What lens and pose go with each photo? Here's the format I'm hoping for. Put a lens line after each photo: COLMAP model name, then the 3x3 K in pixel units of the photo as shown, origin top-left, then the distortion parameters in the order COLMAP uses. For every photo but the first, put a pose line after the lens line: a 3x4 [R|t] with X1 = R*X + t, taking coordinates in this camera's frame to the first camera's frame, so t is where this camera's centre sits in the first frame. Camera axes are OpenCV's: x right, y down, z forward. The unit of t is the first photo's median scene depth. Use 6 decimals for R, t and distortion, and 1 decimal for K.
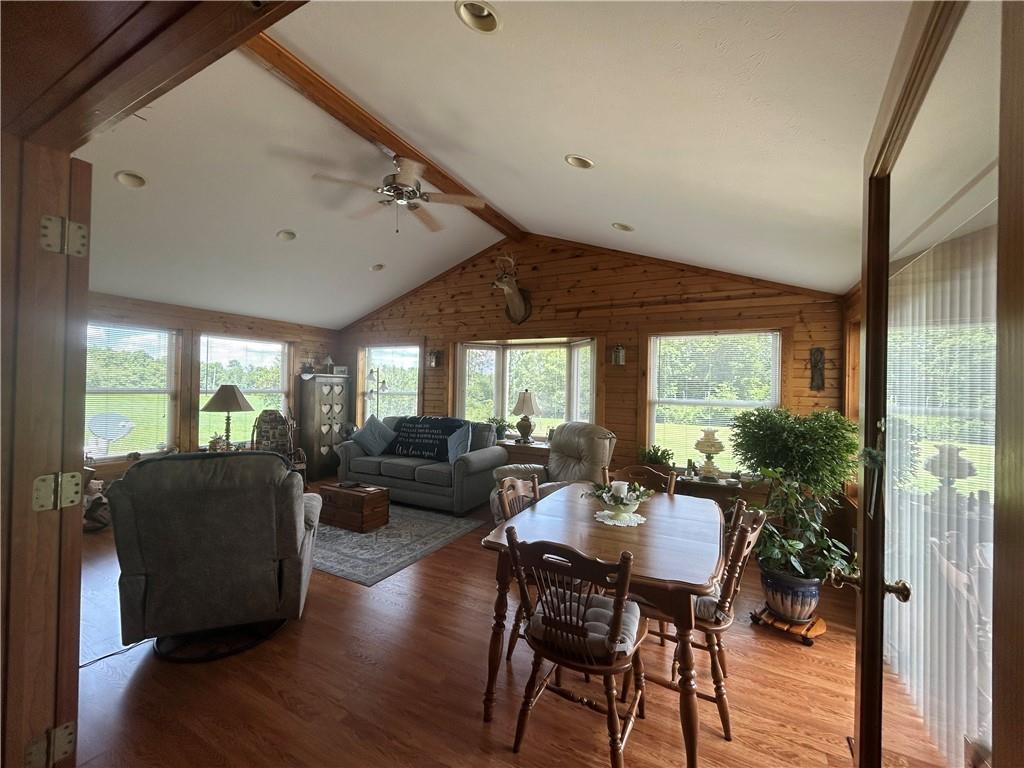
lens RADIAL K [[417.5, 0, 509.1], [0, 417.5, 383.4], [0, 0, 1]] dist [-0.001526, -0.000538]
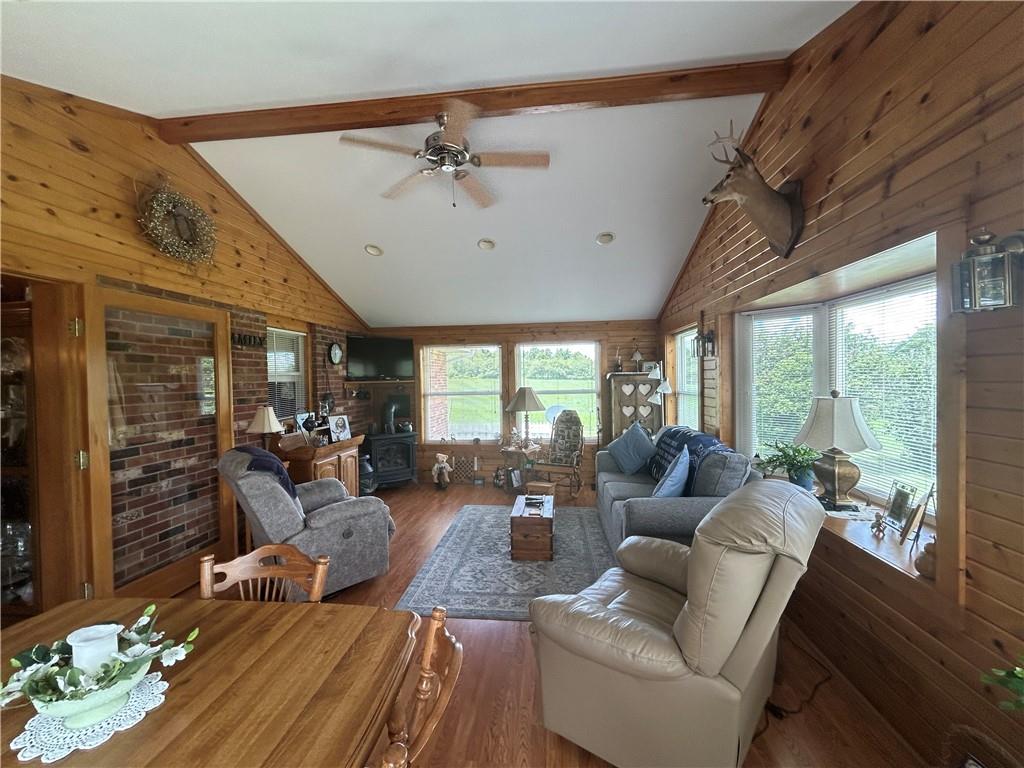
lens RADIAL K [[417.5, 0, 510.6], [0, 417.5, 380.2], [0, 0, 1]] dist [-0.001526, -0.000538]
pose [[0.368127, -0.022438, -0.929505, 0.325592], [0.032996, 0.999394, -0.011057, -0.003553], [0.929190, -0.026599, 0.368644, 0.481723]]
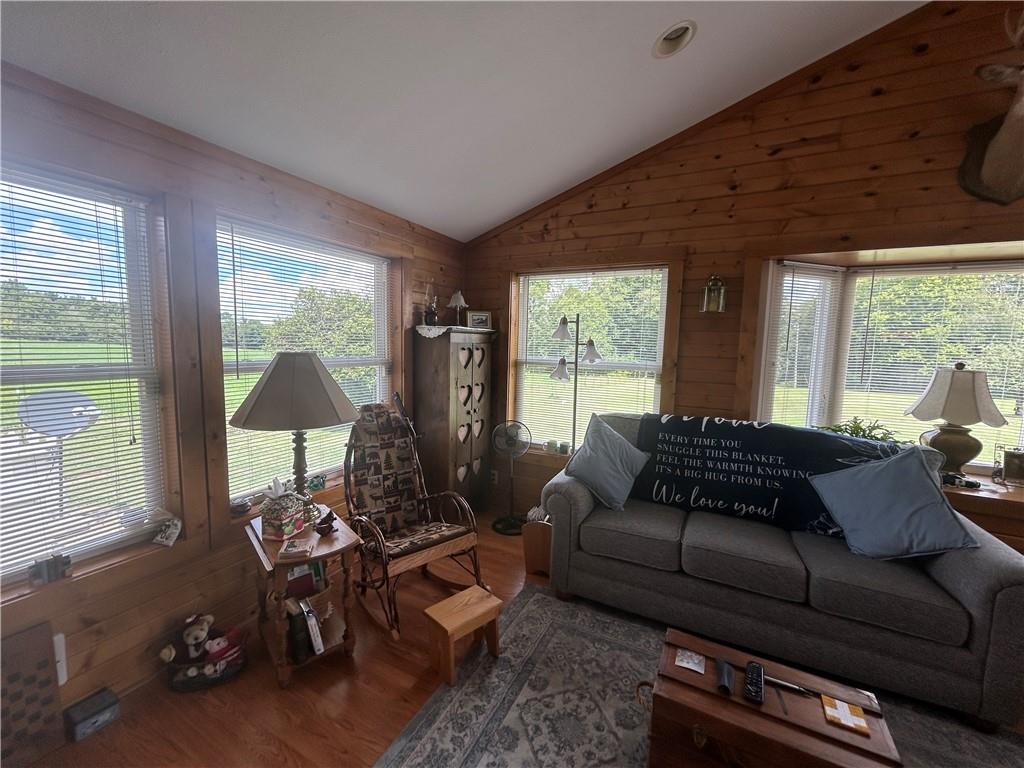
lens RADIAL K [[417.5, 0, 511.4], [0, 417.5, 383.0], [0, 0, 1]] dist [-0.001526, -0.000538]
pose [[0.999944, 0.003543, 0.010014, -0.421863], [-0.004600, 0.994186, 0.107575, -0.009787], [-0.009575, -0.107615, 0.994147, 0.539617]]
